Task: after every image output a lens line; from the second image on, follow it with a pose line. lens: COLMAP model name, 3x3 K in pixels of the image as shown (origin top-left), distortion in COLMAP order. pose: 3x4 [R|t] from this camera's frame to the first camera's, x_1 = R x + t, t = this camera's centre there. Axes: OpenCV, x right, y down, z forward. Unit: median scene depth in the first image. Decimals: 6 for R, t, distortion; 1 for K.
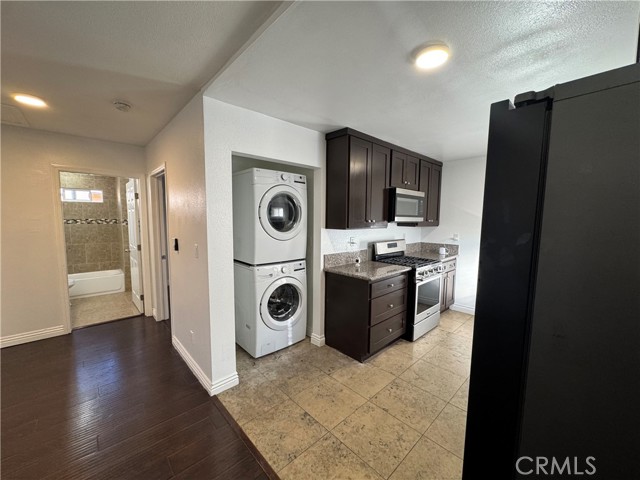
lens RADIAL K [[255.9, 0, 320.0], [0, 255.9, 240.0], [0, 0, 1]] dist [-0.002407, -0.000183]
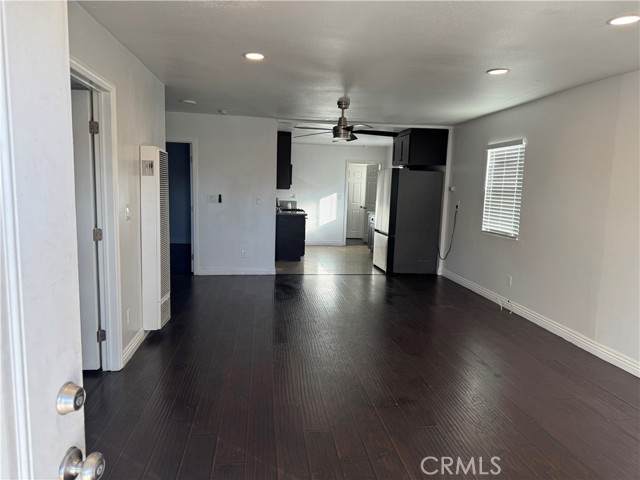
lens RADIAL K [[442.1, 0, 320.0], [0, 442.1, 240.0], [0, 0, 1]] dist [0.000325, -0.000136]
pose [[0.587049, -0.085370, 0.805038, -2.765125], [0.044669, 0.996325, 0.073082, 0.117119], [-0.808318, -0.006943, 0.588705, -1.211310]]
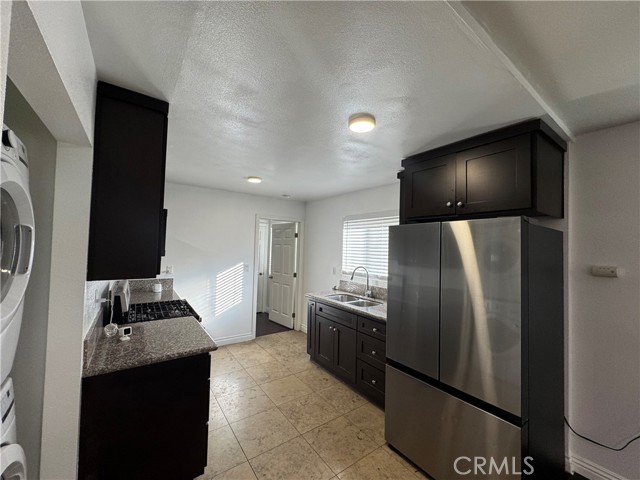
lens RADIAL K [[255.9, 0, 320.0], [0, 255.9, 240.0], [0, 0, 1]] dist [-0.002407, -0.000183]
pose [[0.134748, 0.029188, 0.990450, -0.482516], [0.057952, 0.997623, -0.037284, -0.092113], [-0.989184, 0.062423, 0.132737, 0.685239]]
